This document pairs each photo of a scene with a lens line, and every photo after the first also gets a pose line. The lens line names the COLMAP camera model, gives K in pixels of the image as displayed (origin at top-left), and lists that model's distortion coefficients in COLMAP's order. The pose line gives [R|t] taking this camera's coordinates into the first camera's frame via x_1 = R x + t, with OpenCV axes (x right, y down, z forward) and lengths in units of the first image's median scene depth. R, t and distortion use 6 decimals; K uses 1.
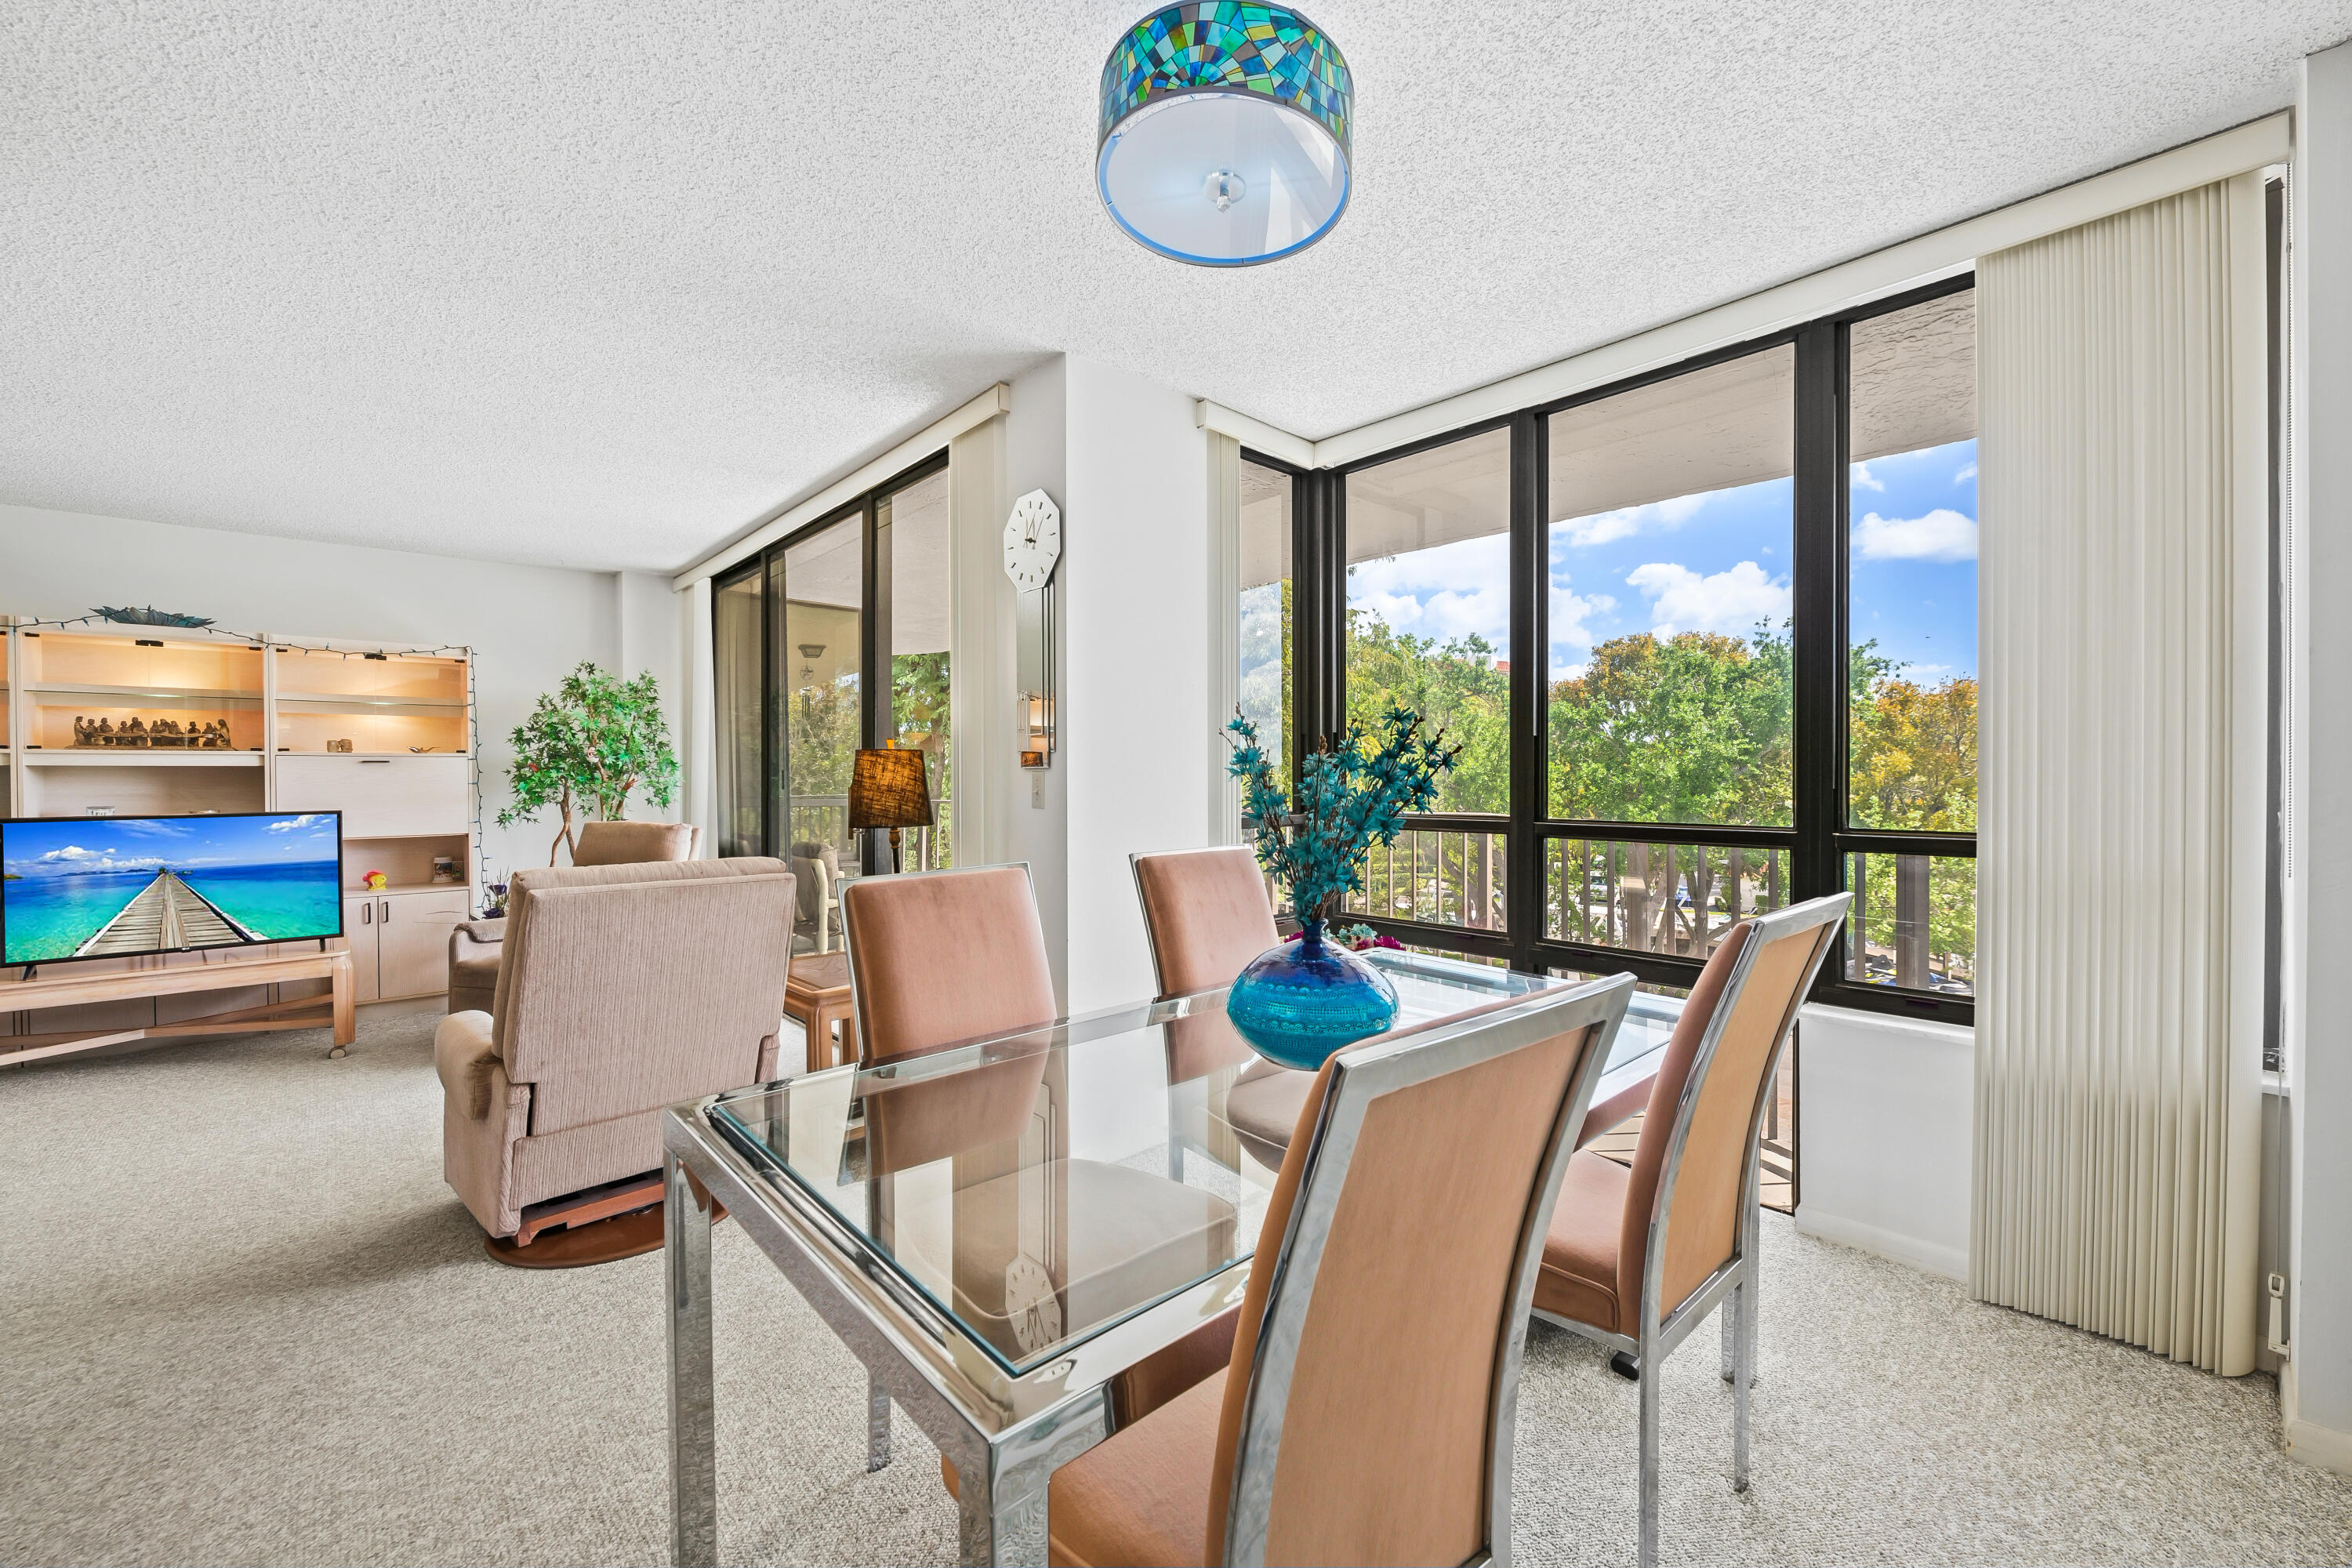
lens RADIAL K [[929.0, 0, 1178.1], [0, 929.0, 784.5], [0, 0, 1]] dist [-0.002884, -0.001503]
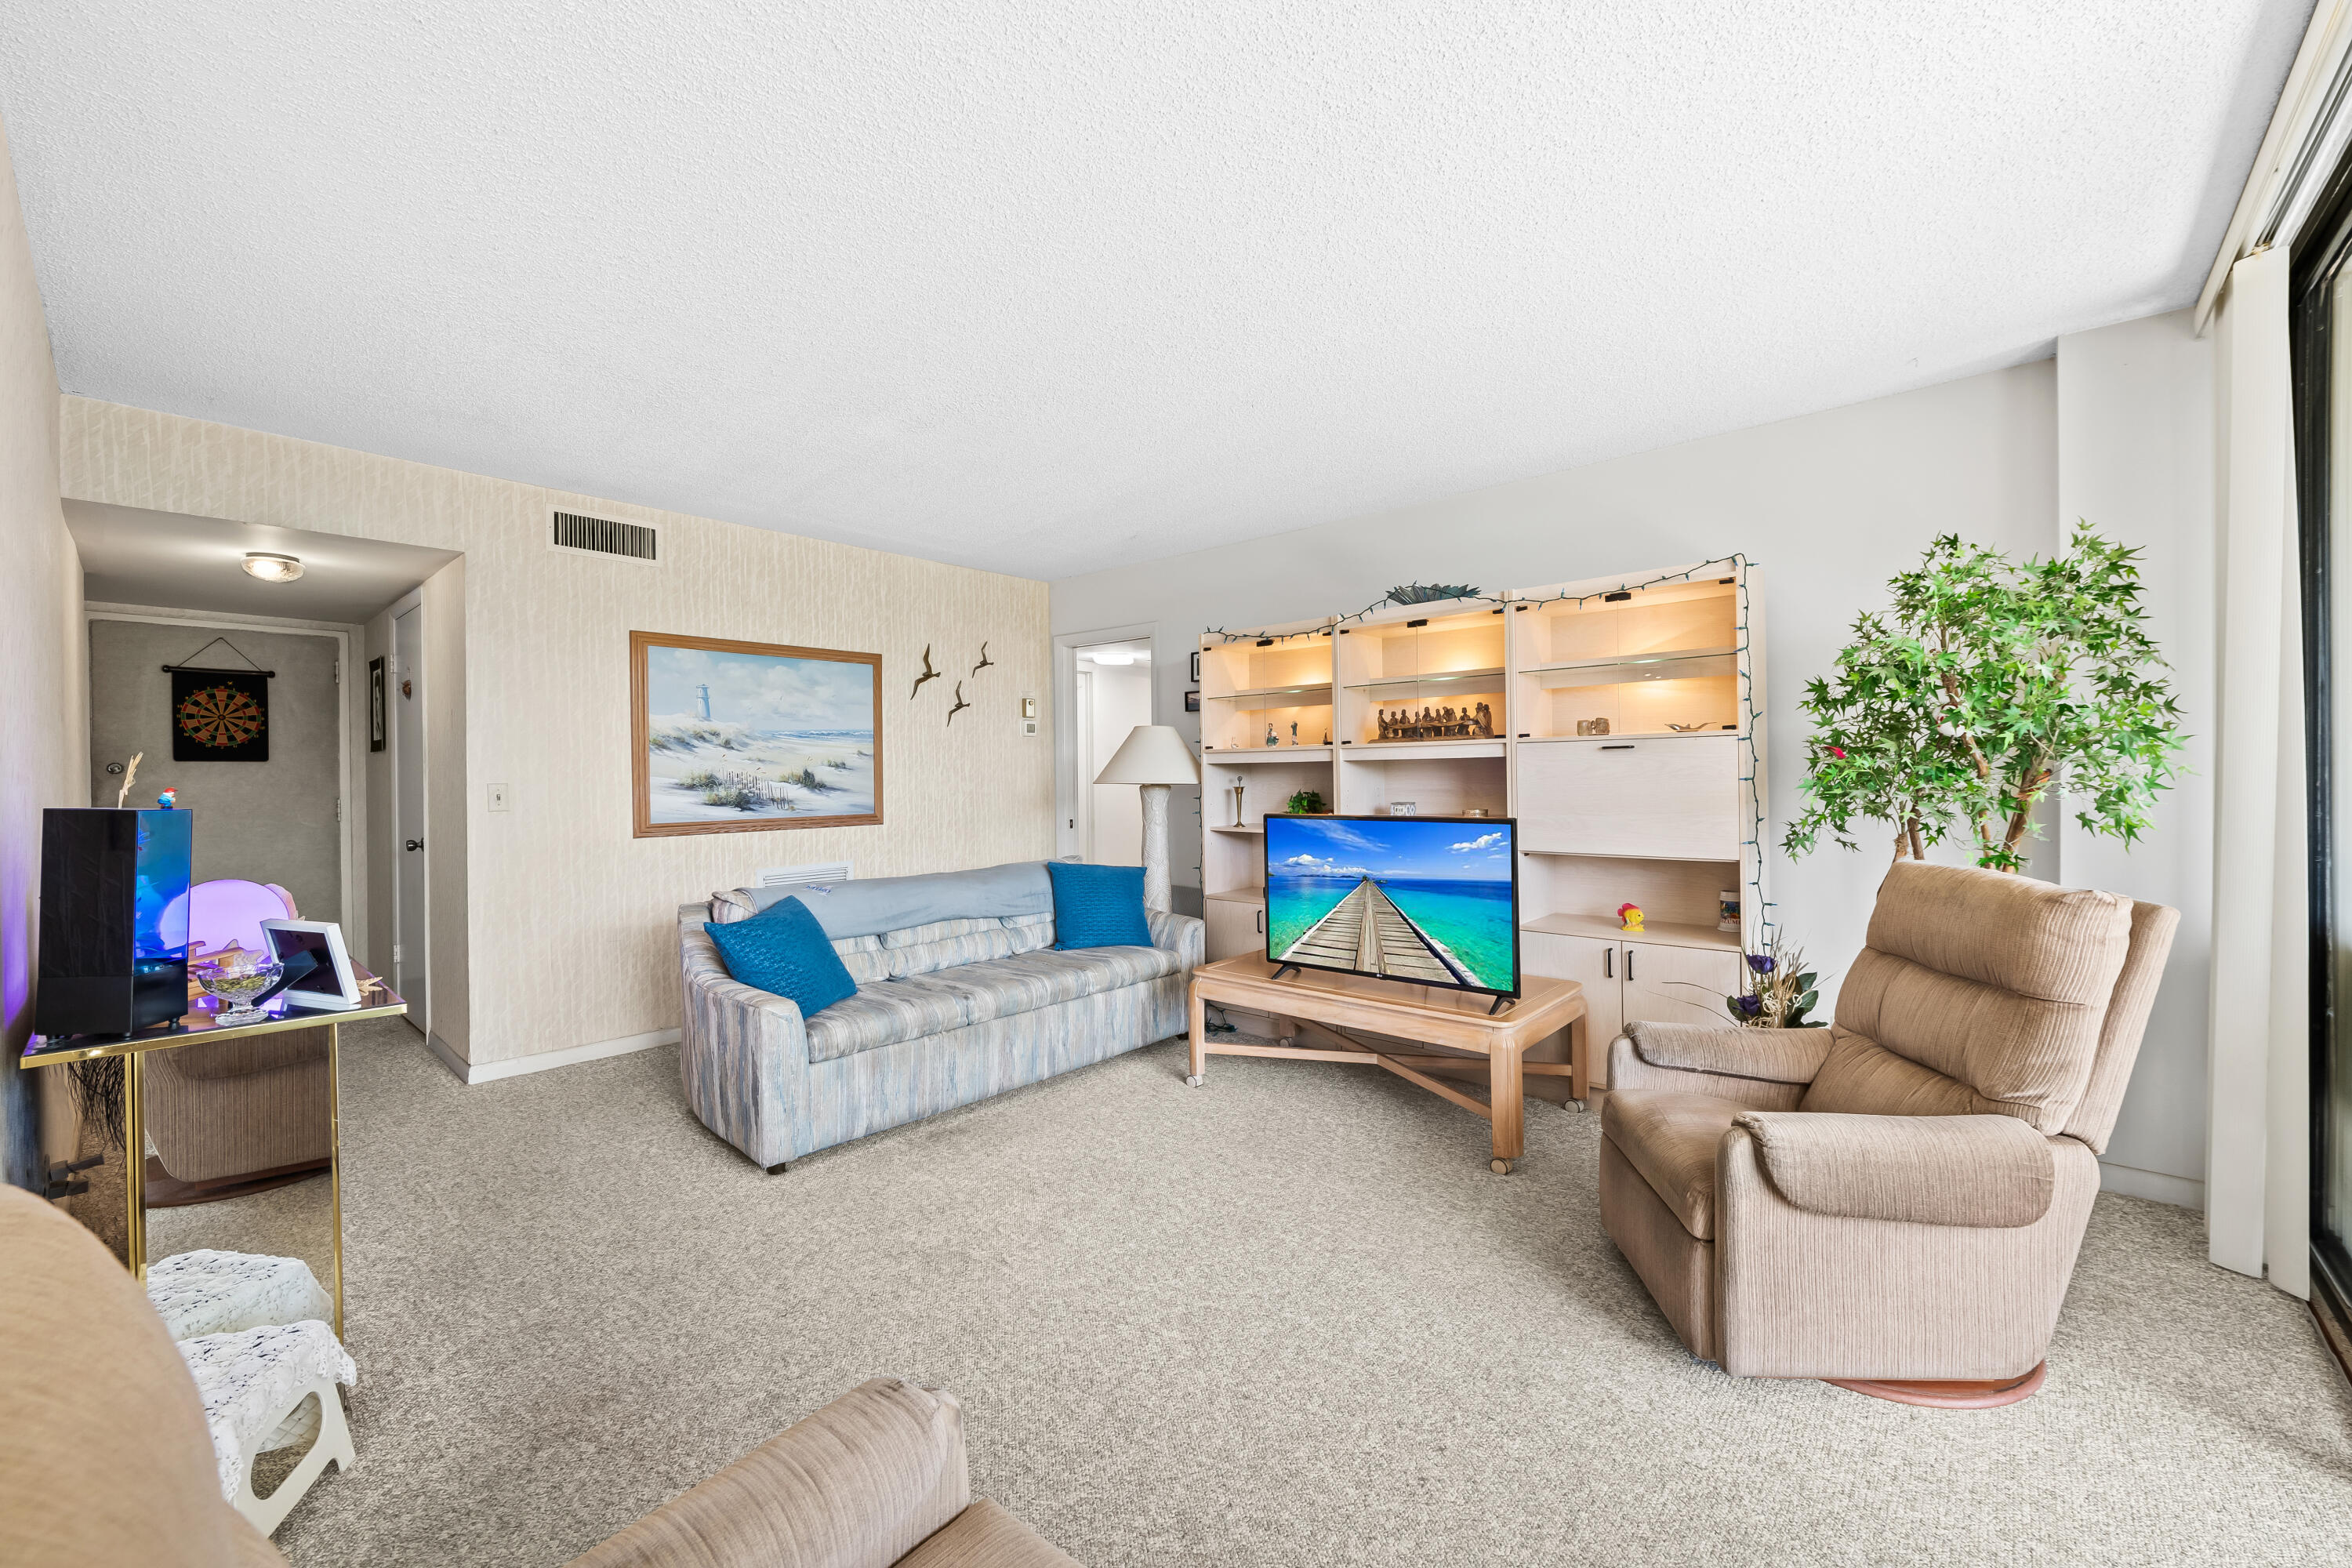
lens RADIAL K [[929.0, 0, 1174.5], [0, 929.0, 777.5], [0, 0, 1]] dist [-0.002884, -0.001503]
pose [[0.112980, 0.001781, -0.993596, -0.218314], [-0.001569, 0.999997, 0.001614, -0.002626], [0.993596, 0.001377, 0.112983, 0.613391]]
